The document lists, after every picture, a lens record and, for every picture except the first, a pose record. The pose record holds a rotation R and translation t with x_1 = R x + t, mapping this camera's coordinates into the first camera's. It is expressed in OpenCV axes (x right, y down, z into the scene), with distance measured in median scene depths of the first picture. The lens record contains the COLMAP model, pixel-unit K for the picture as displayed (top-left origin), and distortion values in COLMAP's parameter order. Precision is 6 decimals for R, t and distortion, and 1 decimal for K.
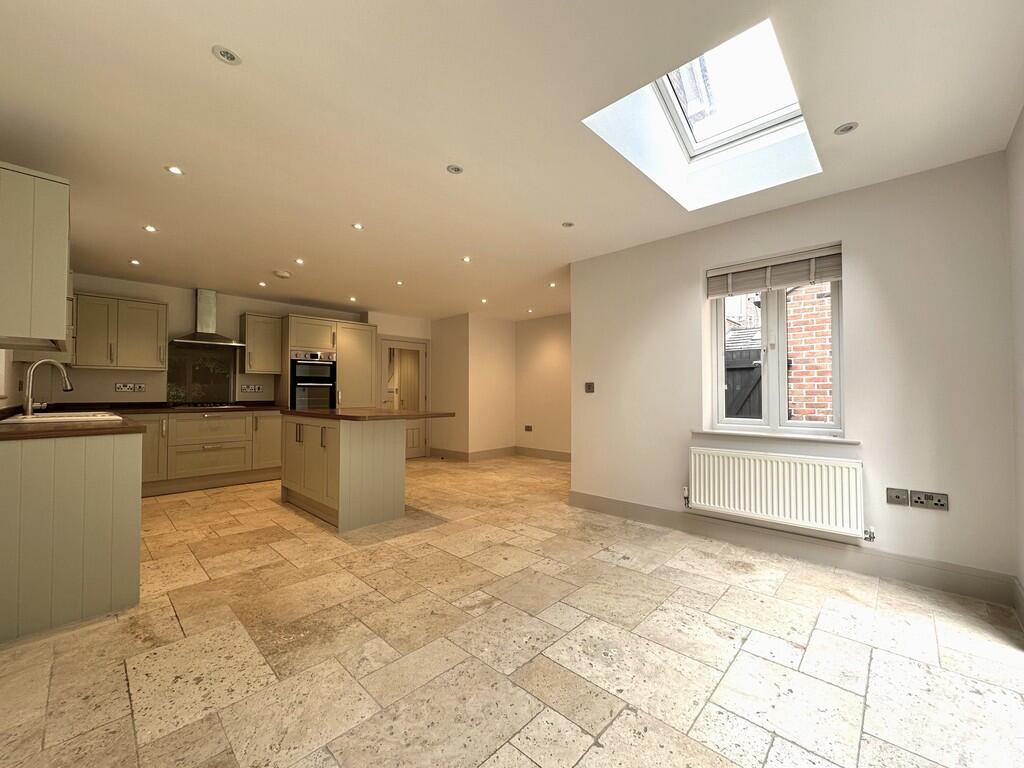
lens RADIAL K [[411.1, 0, 512.0], [0, 411.1, 384.0], [0, 0, 1]] dist [0.000096, 0.000095]
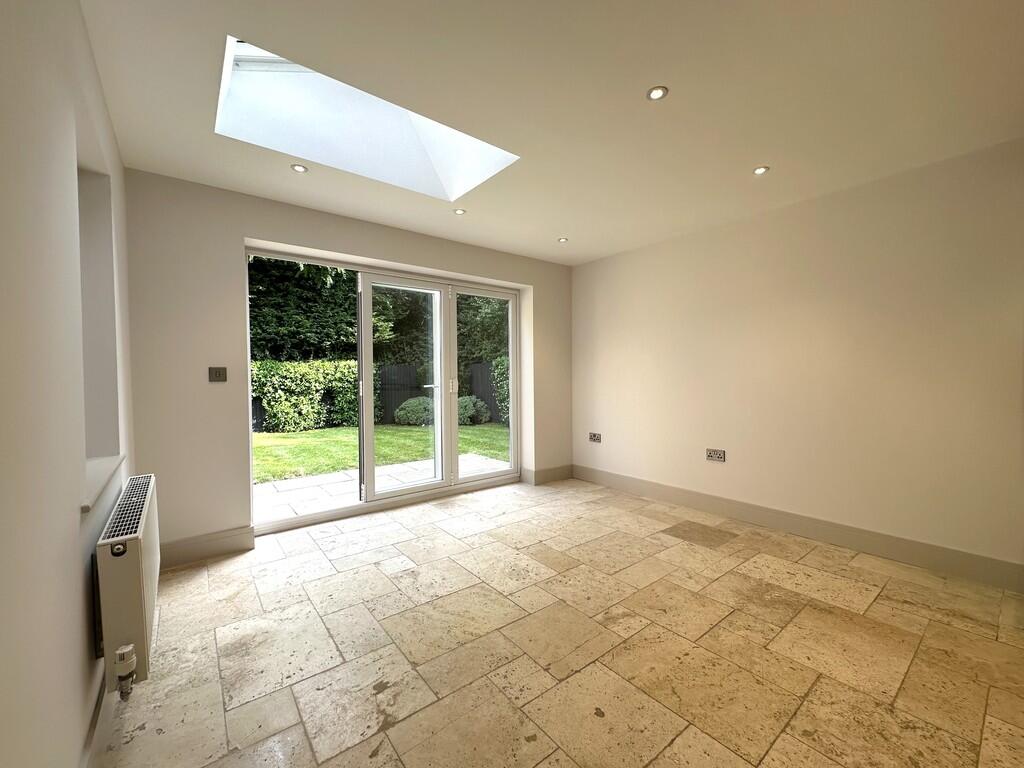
lens RADIAL K [[419.4, 0, 512.0], [0, 419.4, 384.0], [0, 0, 1]] dist [0.000331, 0.000096]
pose [[-0.989782, 0.003986, 0.142533, 0.018922], [0.004354, 0.999988, 0.002268, 0.010225], [-0.142523, 0.002865, -0.989787, 1.792711]]
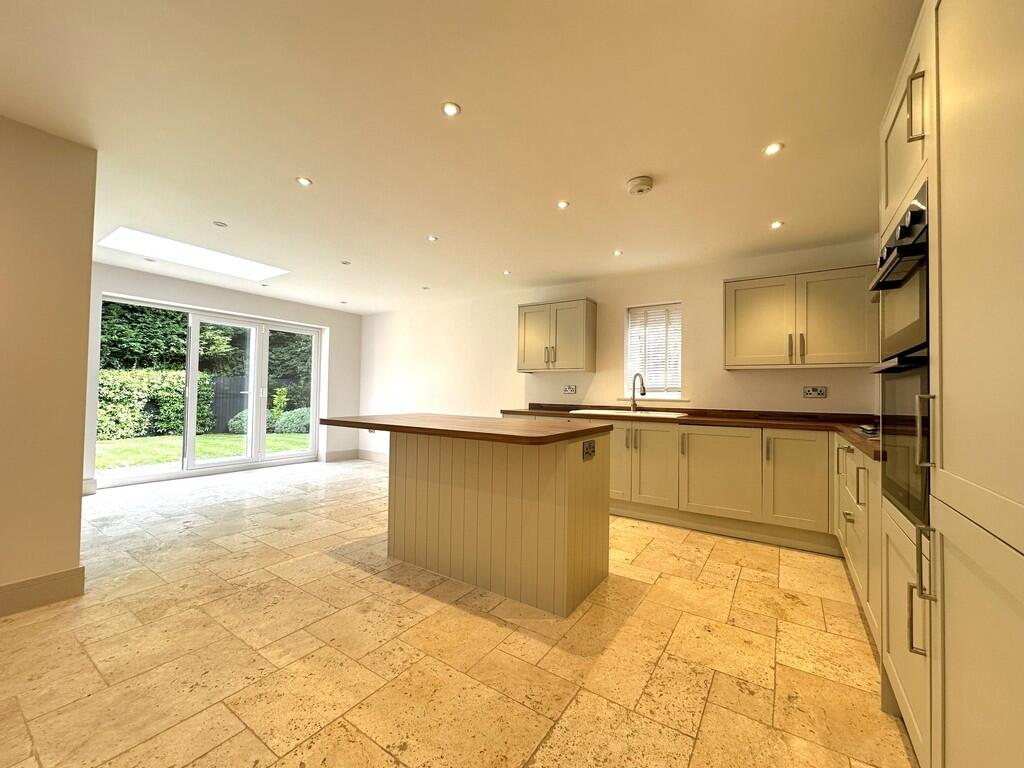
lens RADIAL K [[411.1, 0, 512.0], [0, 411.1, 384.0], [0, 0, 1]] dist [0.000096, 0.000095]
pose [[-0.985720, -0.022169, -0.166926, -0.550191], [-0.014990, 0.998913, -0.044148, 0.055997], [0.167723, -0.041016, -0.984981, 2.794427]]
